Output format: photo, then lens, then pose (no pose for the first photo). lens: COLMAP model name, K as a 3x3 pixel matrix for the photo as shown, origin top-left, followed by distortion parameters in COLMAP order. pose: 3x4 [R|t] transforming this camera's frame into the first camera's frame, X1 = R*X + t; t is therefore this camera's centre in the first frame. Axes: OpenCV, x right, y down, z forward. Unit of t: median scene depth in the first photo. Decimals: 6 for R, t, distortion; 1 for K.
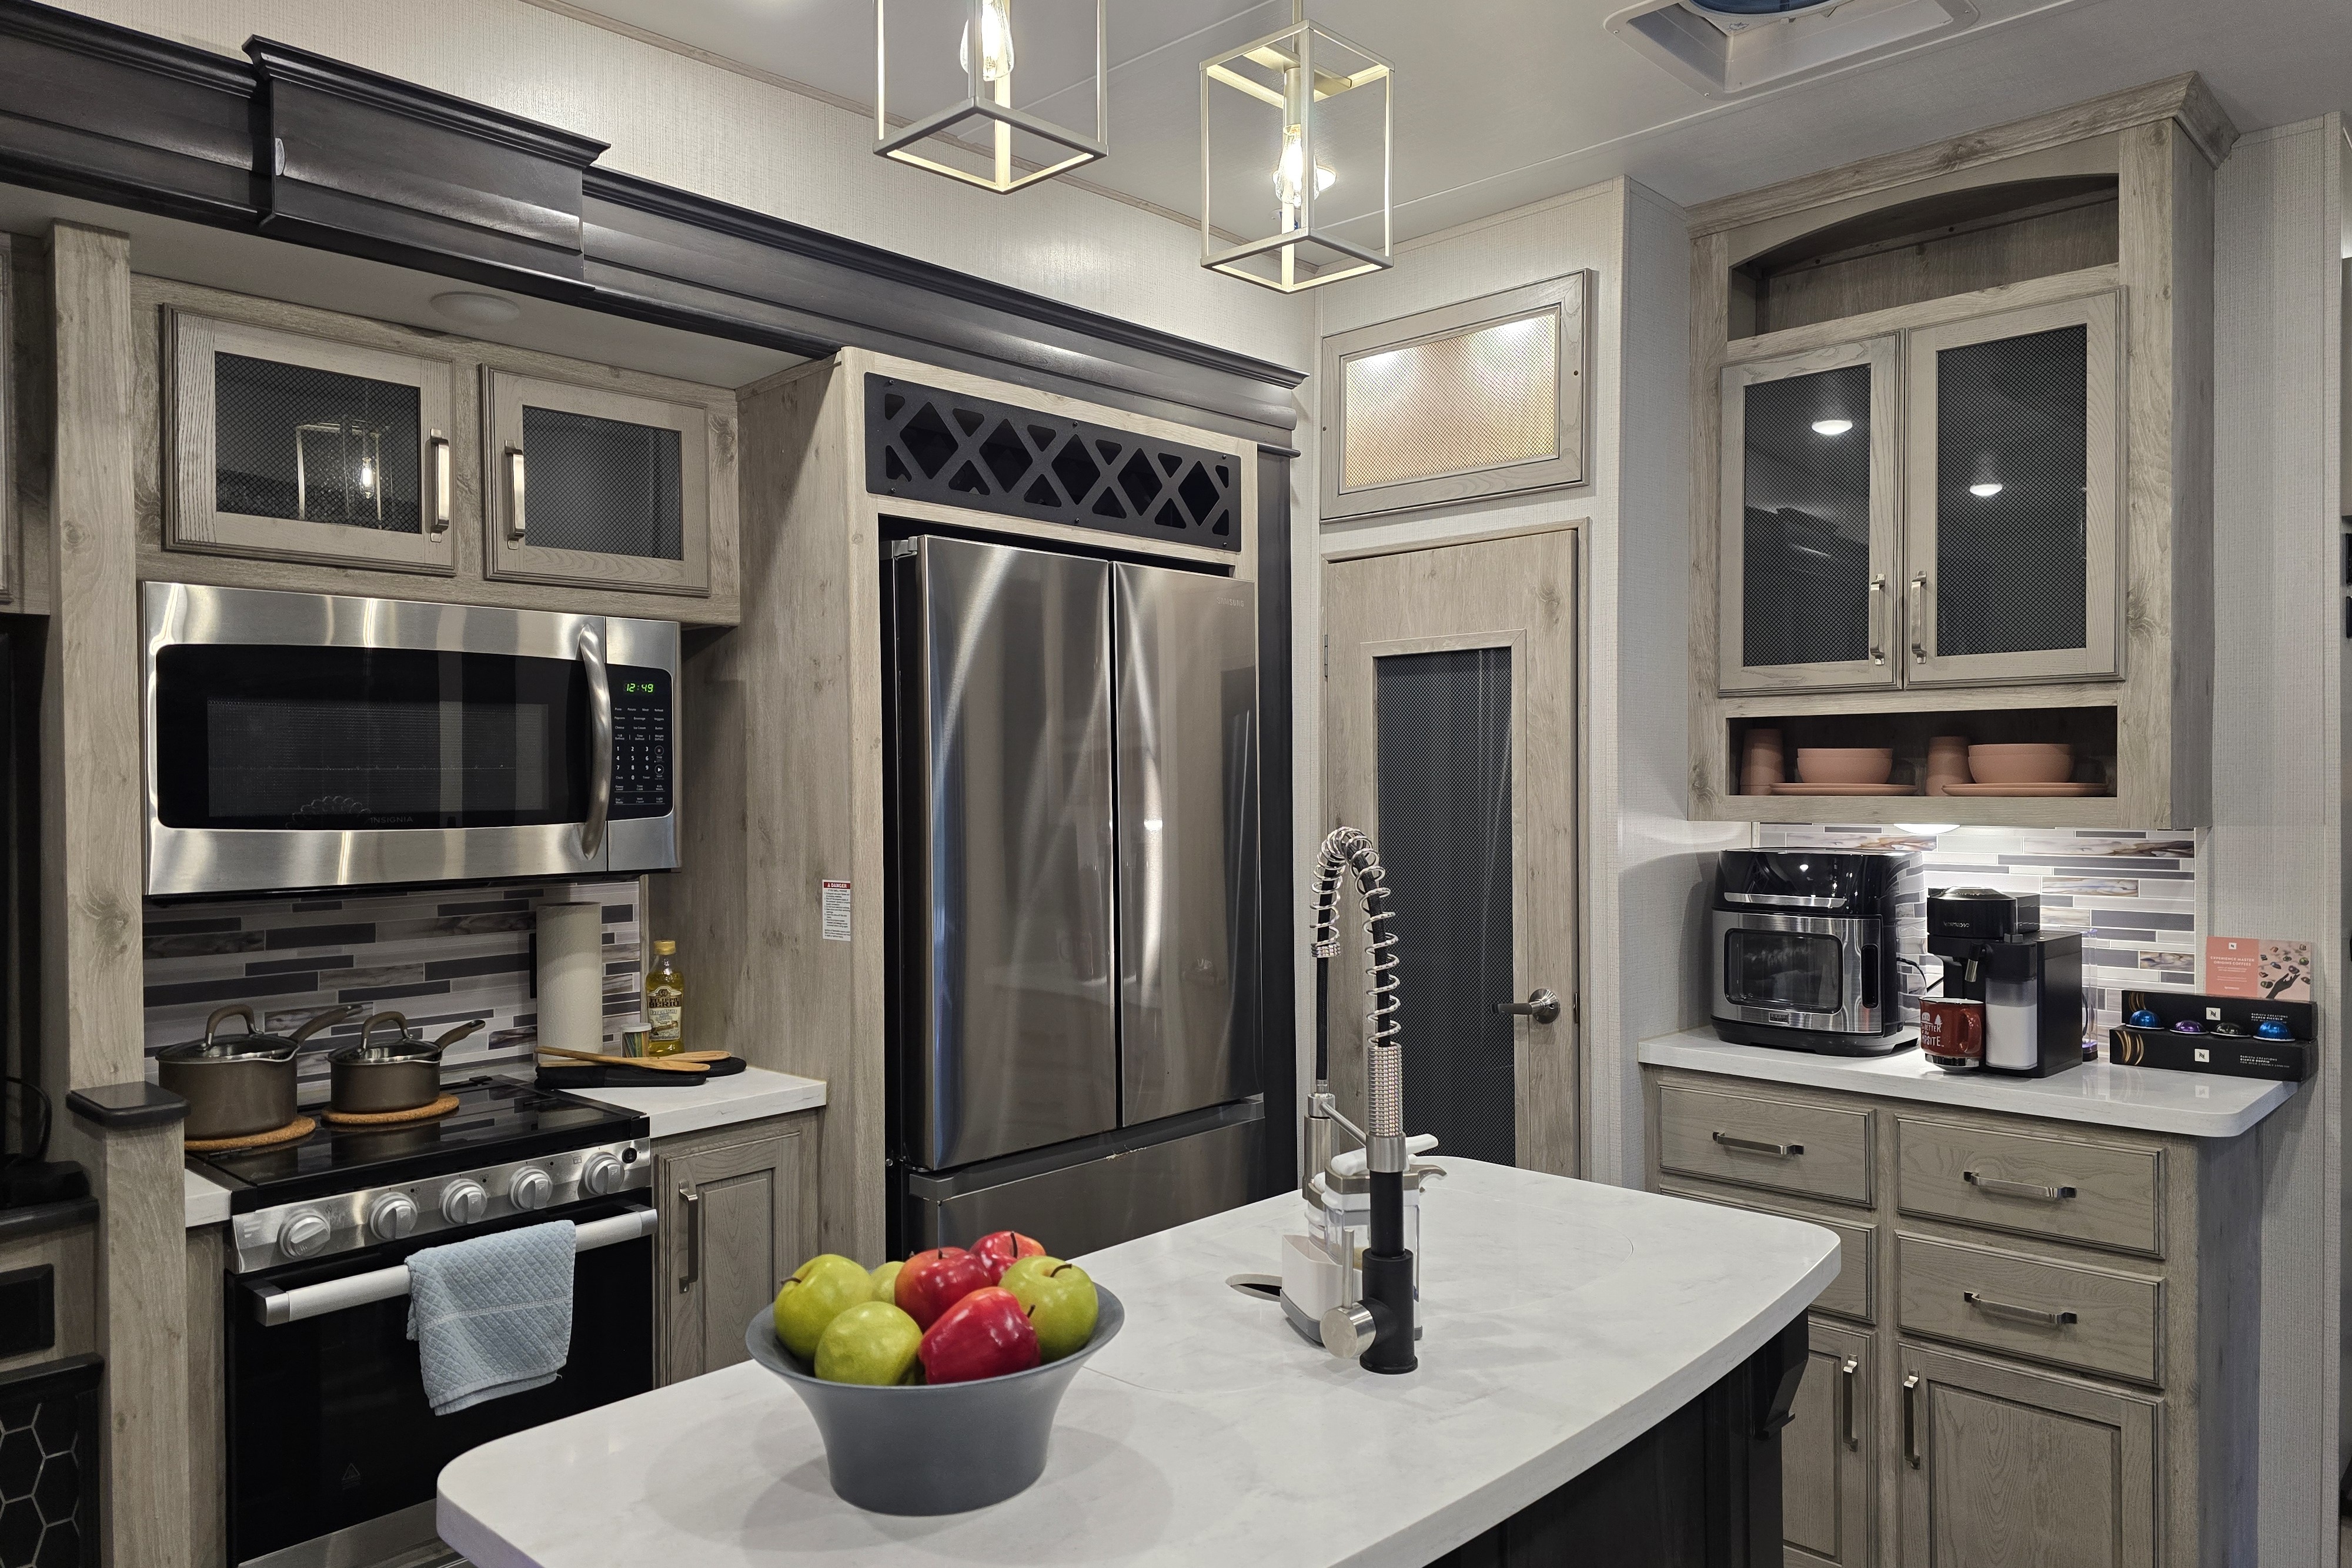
lens RADIAL K [[1589.2, 0, 1184.7], [0, 1589.2, 790.5], [0, 0, 1]] dist [0.066424, -0.062956]
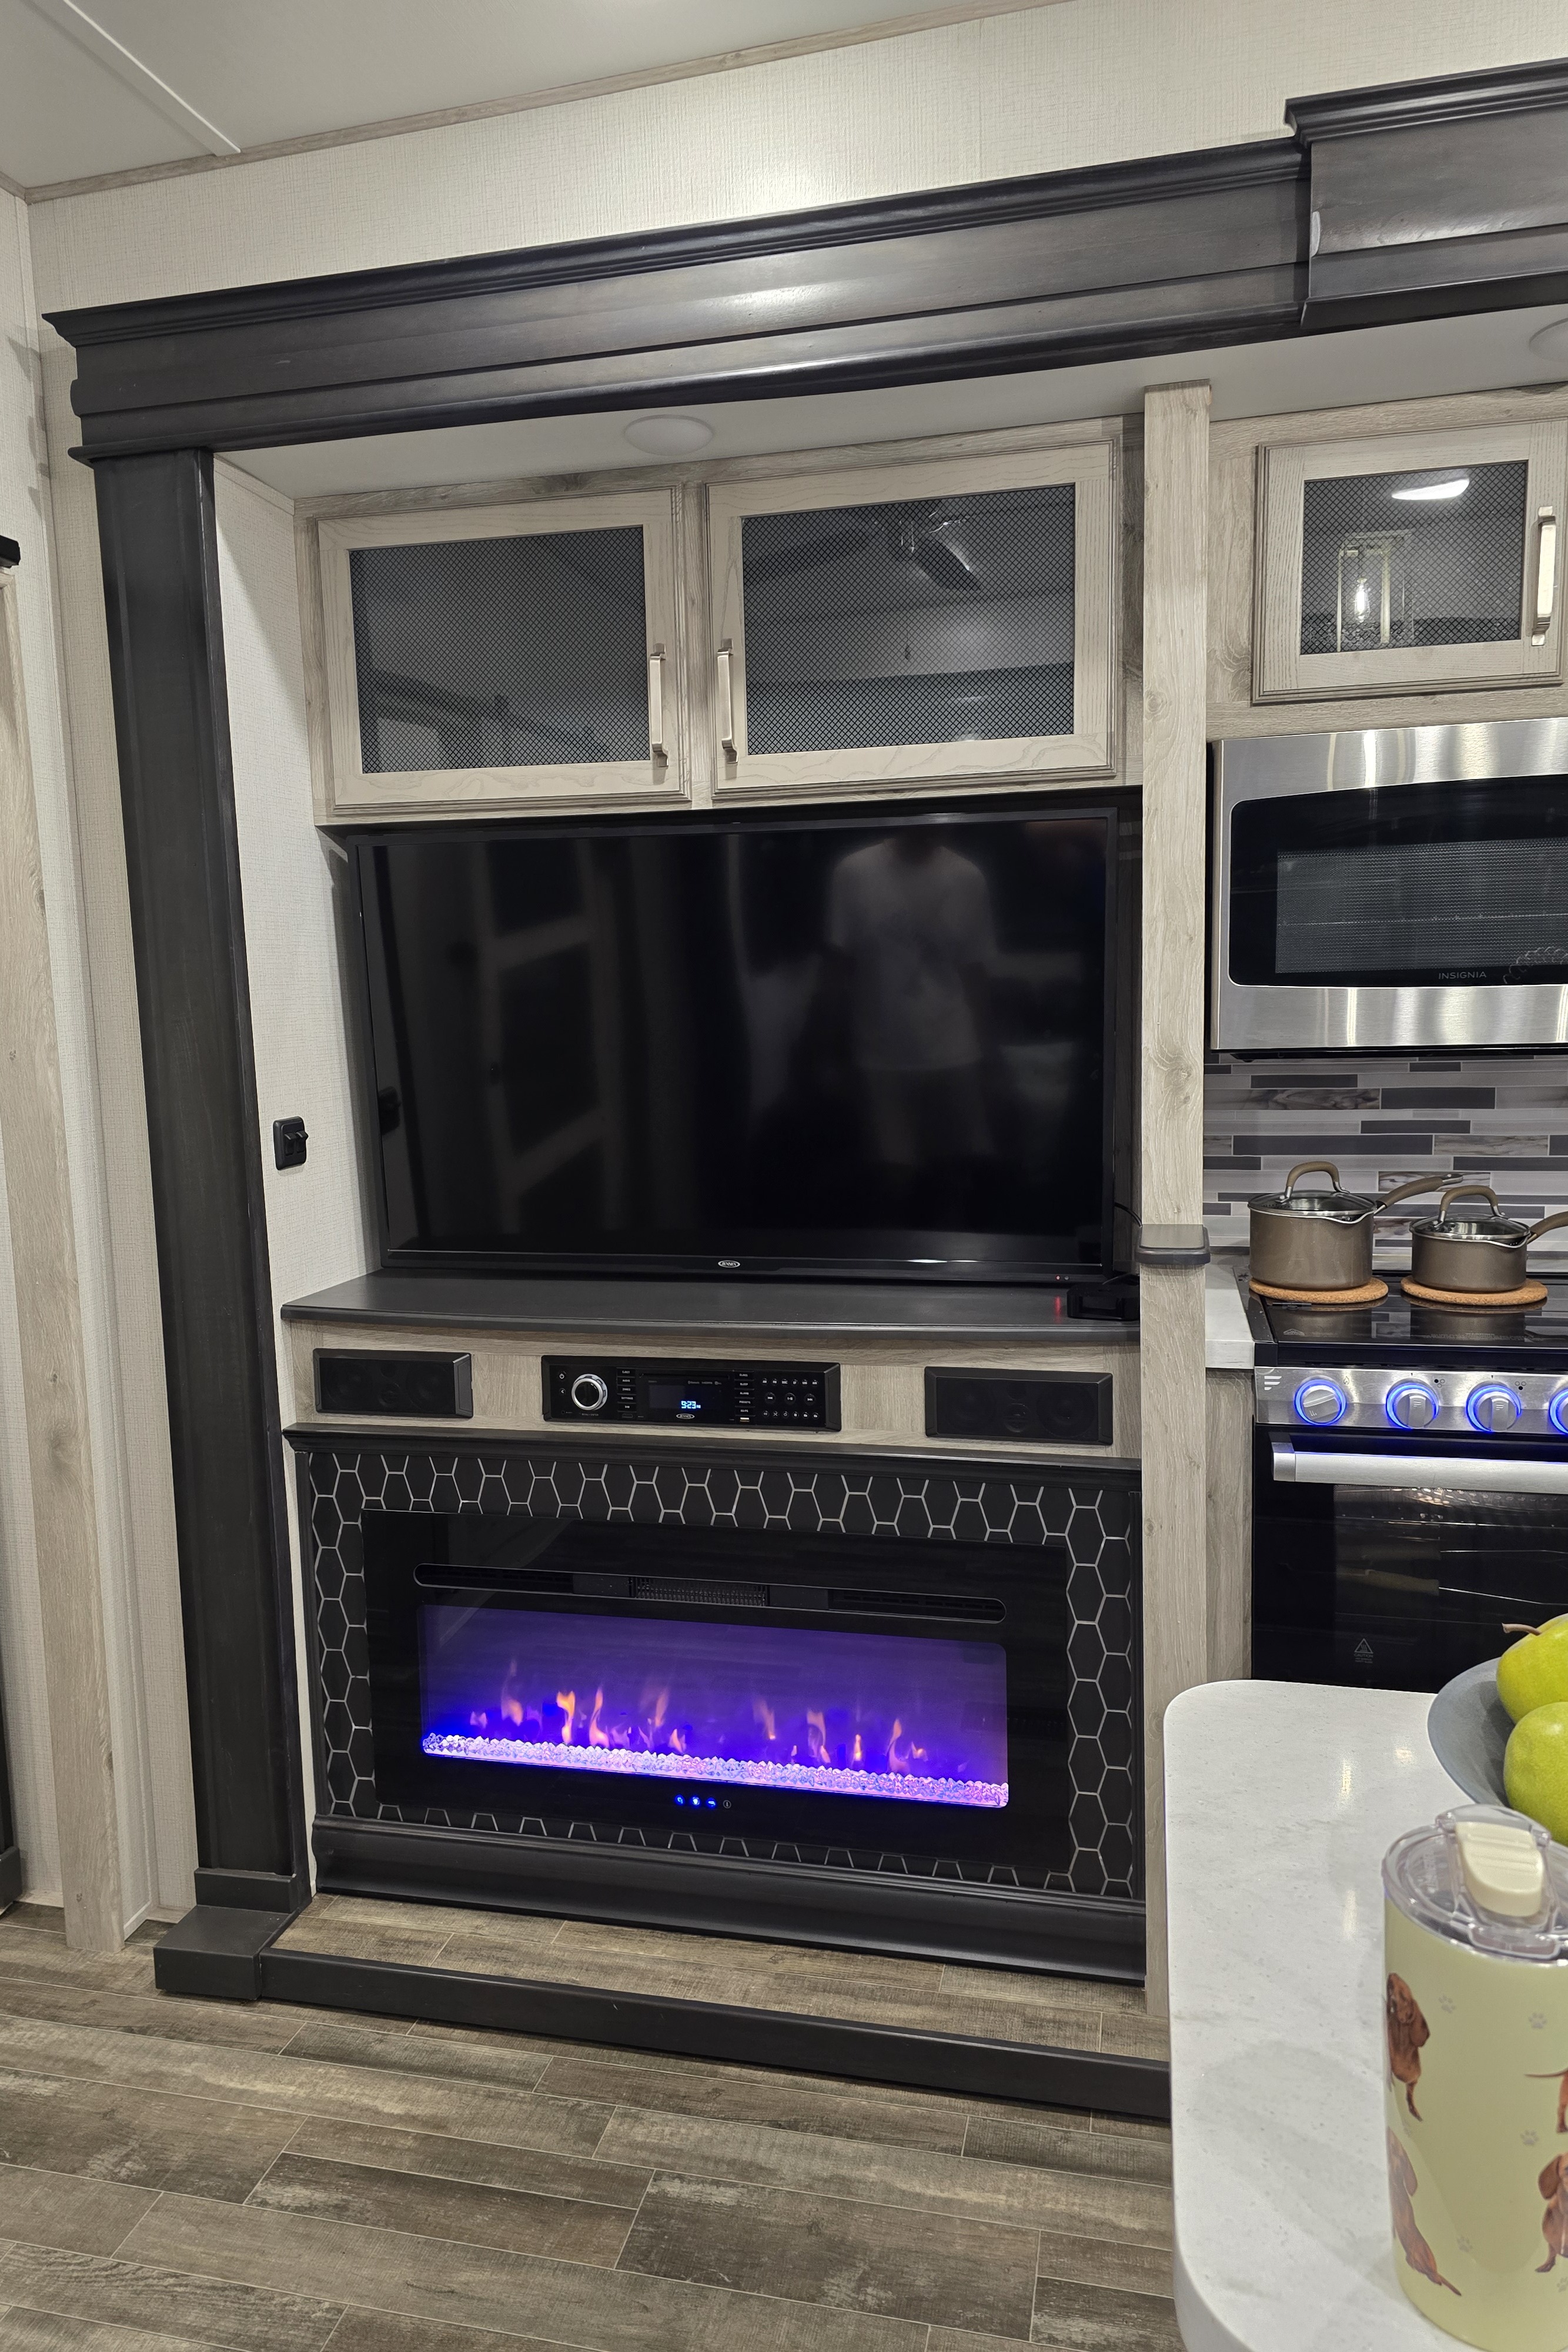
lens RADIAL K [[1589.2, 0, 760.0], [0, 1589.2, 1179.2], [0, 0, 1]] dist [0.066424, -0.062956]
pose [[0.492955, 0.108840, -0.863220, 0.055415], [0.018885, 0.990572, 0.135682, 0.000925], [0.869850, -0.083187, 0.486252, 0.112643]]
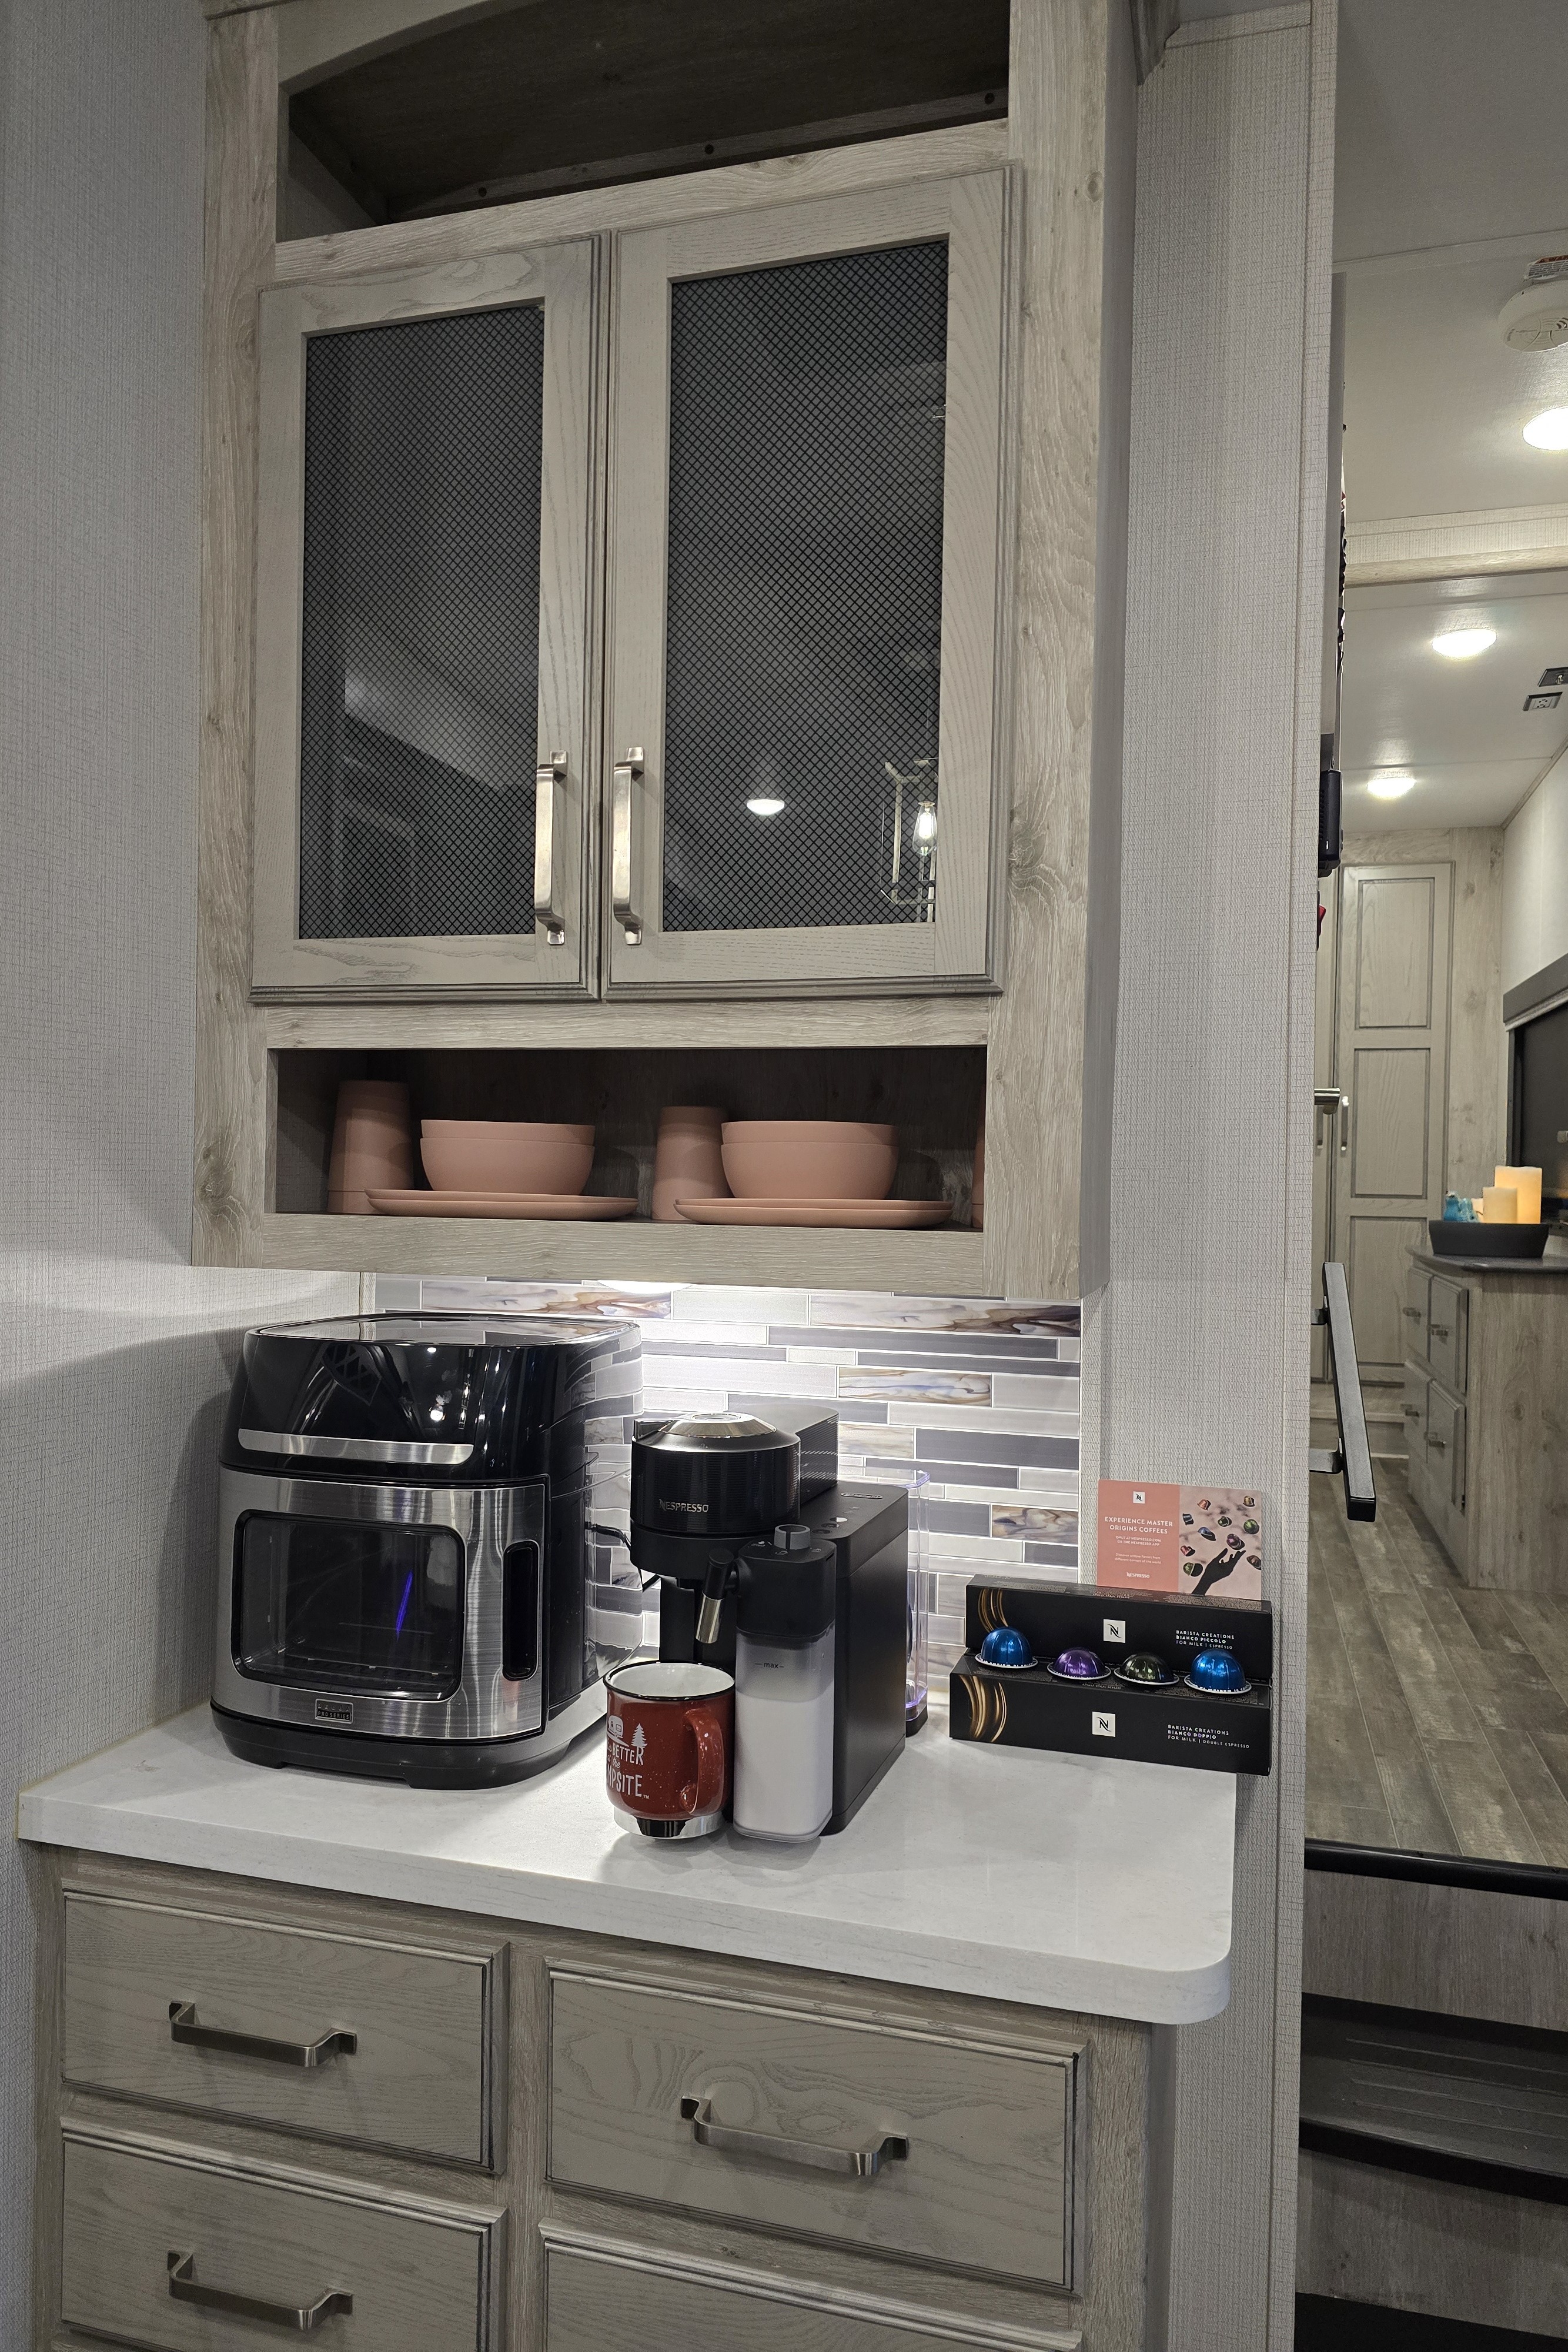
lens RADIAL K [[1577.5, 0, 781.2], [0, 1577.5, 1216.2], [0, 0, 1]] dist [0.069746, -0.001293]
pose [[0.891456, 0.008107, 0.453035, 0.301631], [-0.017624, 0.999704, 0.016789, -0.007522], [-0.452764, -0.022951, 0.891335, 0.592312]]
